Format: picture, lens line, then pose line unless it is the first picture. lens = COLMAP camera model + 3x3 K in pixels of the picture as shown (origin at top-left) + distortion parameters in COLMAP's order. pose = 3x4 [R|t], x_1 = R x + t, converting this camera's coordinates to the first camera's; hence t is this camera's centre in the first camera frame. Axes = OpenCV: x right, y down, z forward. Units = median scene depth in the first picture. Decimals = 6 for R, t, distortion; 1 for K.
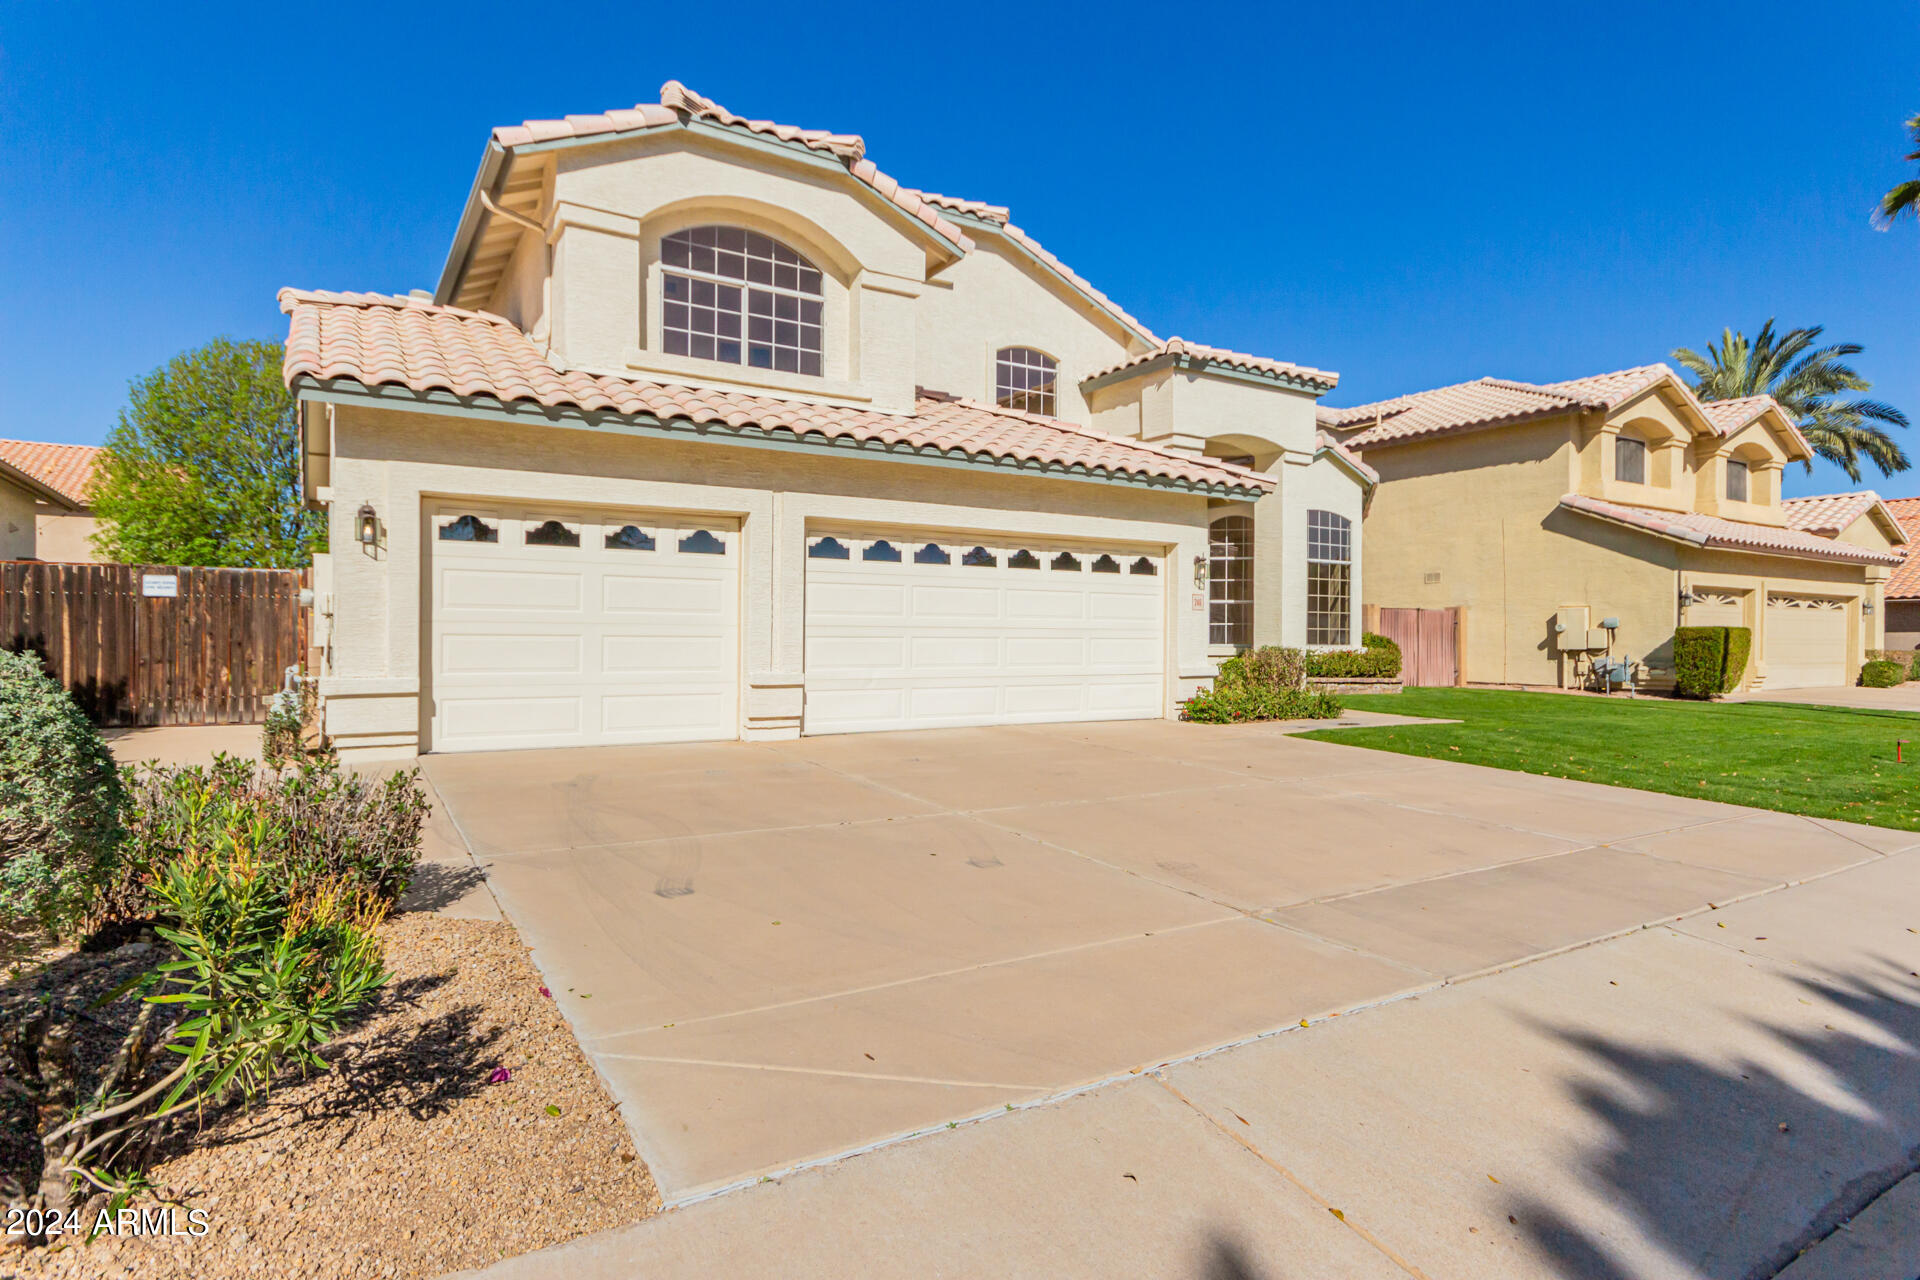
lens RADIAL K [[1019.8, 0, 954.8], [0, 1019.8, 638.5], [0, 0, 1]] dist [-0.002315, 0.000826]
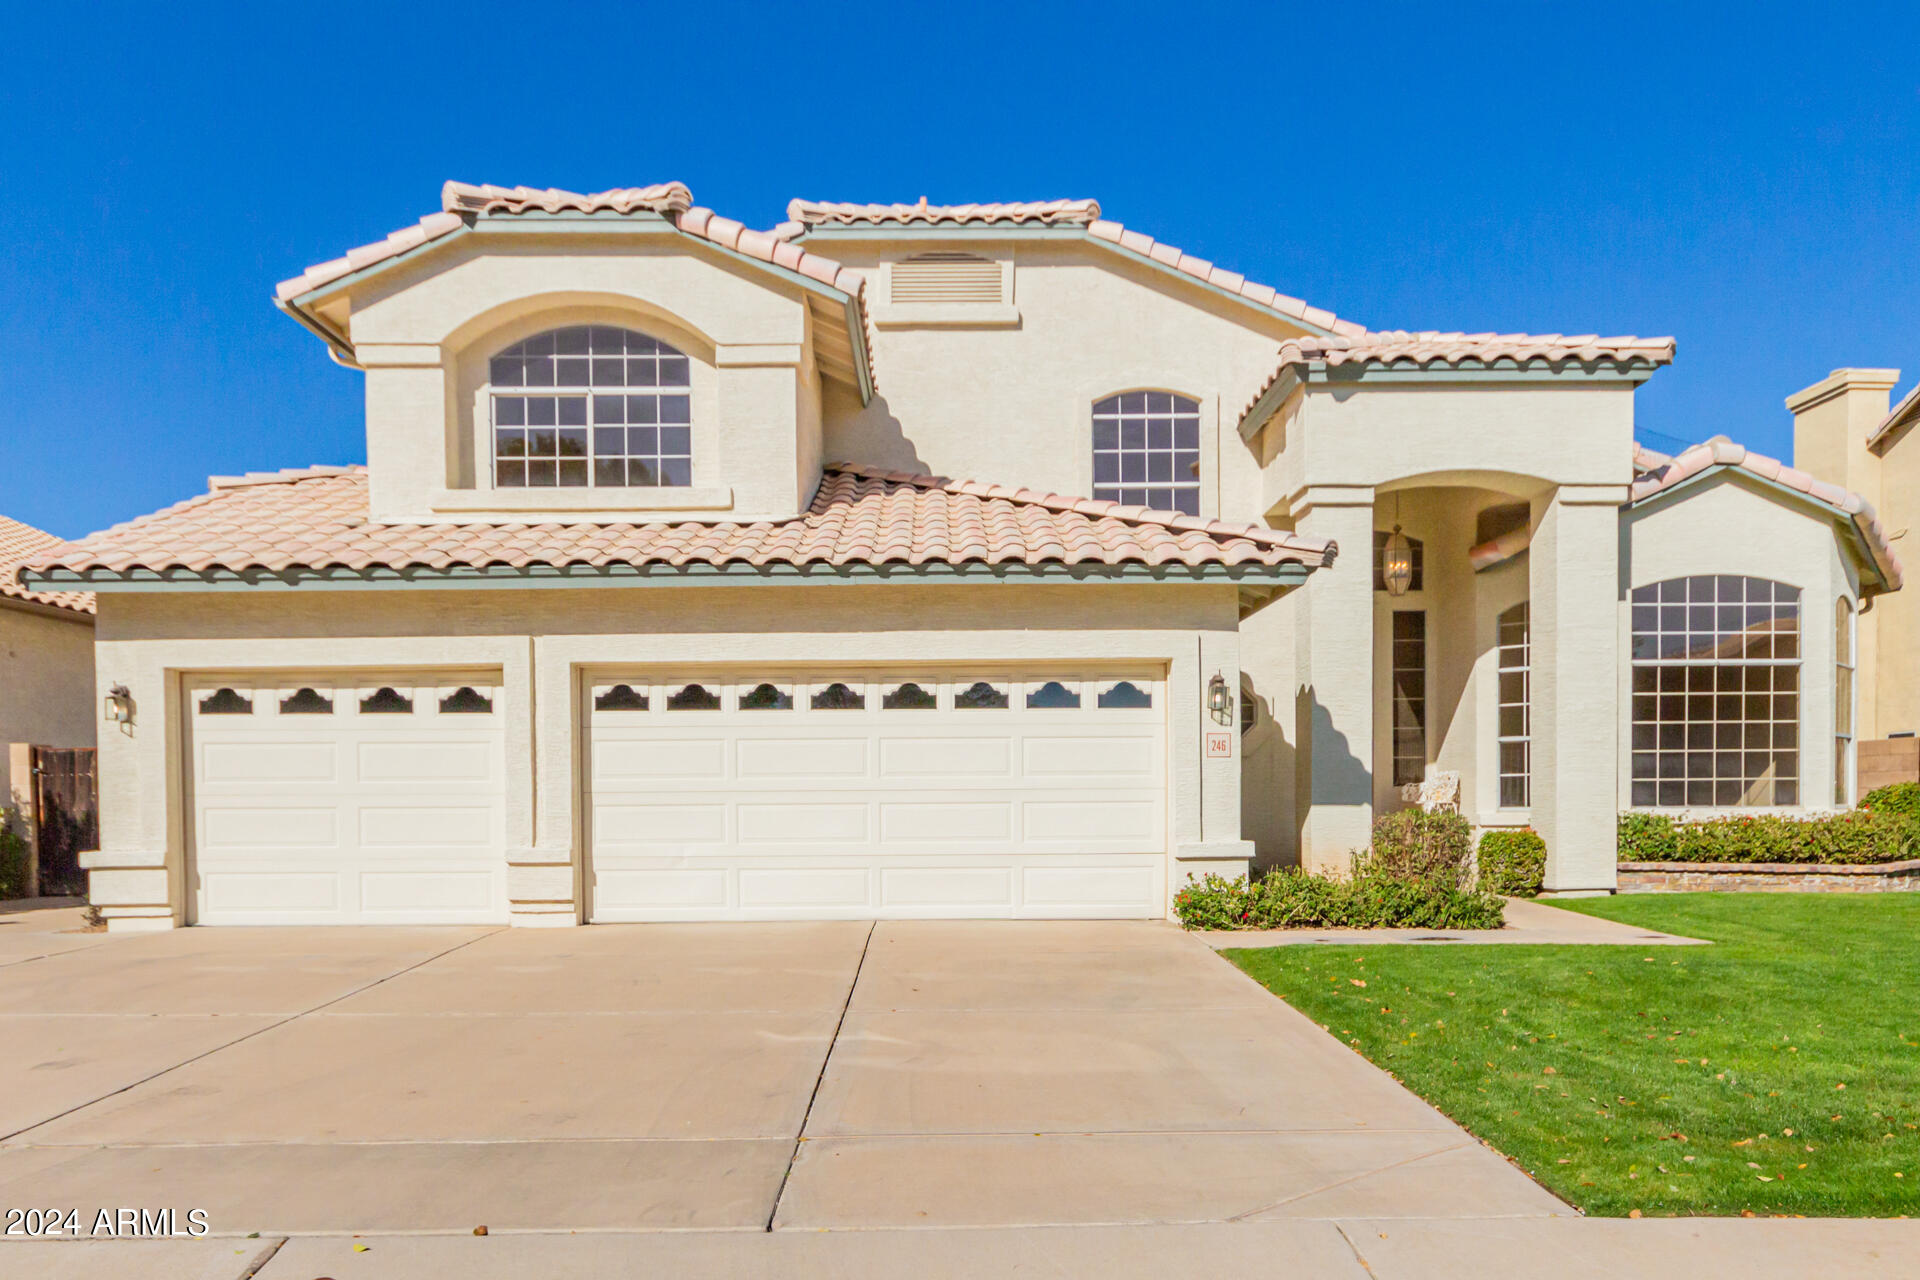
lens RADIAL K [[1327.5, 0, 939.5], [0, 1327.5, 836.9], [0, 0, 1]] dist [-0.002583, 0.000929]
pose [[0.853357, -0.001359, -0.521326, 0.620516], [0.012159, 0.999776, 0.017297, 0.007987], [0.521186, -0.021100, 0.853182, 0.202457]]
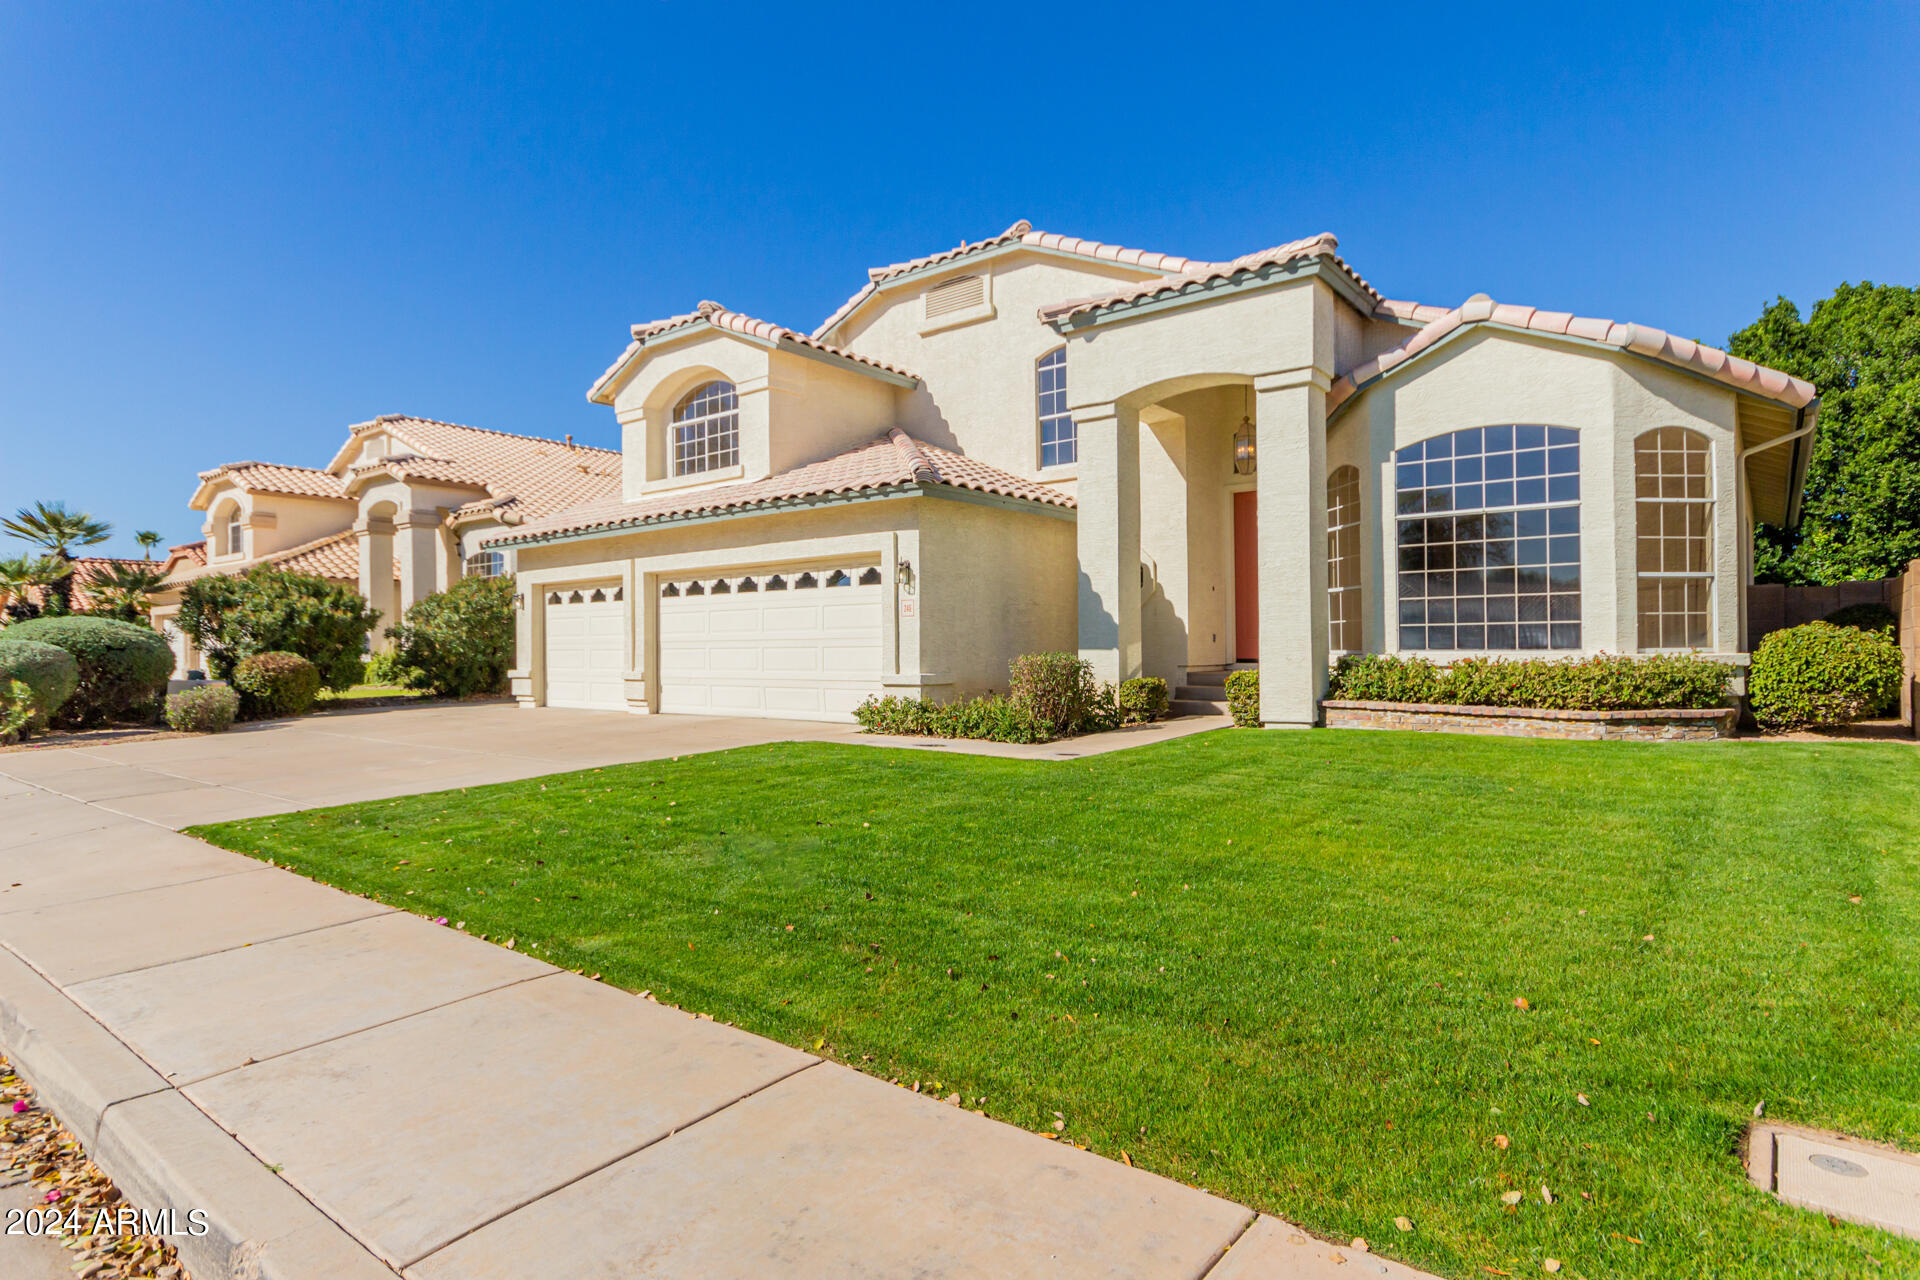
lens RADIAL K [[1019.8, 0, 951.5], [0, 1019.8, 642.4], [0, 0, 1]] dist [-0.002315, 0.000826]
pose [[0.338130, -0.017165, -0.940943, 1.354981], [0.006489, 0.999852, -0.015908, 0.014774], [0.941077, -0.000727, 0.338192, 0.832011]]
